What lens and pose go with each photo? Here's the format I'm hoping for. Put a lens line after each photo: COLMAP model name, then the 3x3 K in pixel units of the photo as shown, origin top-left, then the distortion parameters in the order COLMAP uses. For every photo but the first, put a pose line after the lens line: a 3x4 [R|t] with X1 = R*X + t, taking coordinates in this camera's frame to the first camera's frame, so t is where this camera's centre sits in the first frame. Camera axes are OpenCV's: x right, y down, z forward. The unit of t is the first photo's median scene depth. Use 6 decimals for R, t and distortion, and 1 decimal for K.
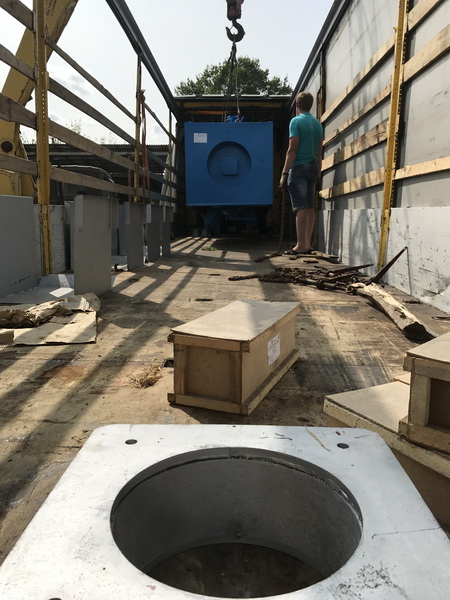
lens RADIAL K [[479.7, 0, 223.0], [0, 479.7, 296.5], [0, 0, 1]] dist [0.037504, -0.037573]
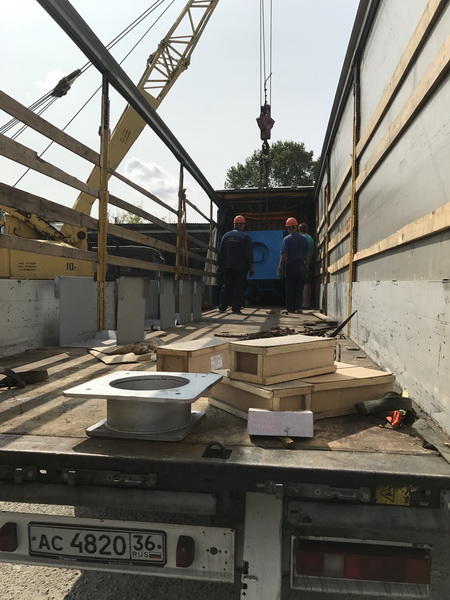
lens RADIAL K [[479.7, 0, 225.9], [0, 479.7, 303.2], [0, 0, 1]] dist [0.037504, -0.037573]
pose [[0.994175, -0.004130, -0.107702, 0.130705], [-0.010398, 0.990930, -0.133976, 0.051135], [0.107279, 0.134315, 0.985115, -0.310831]]
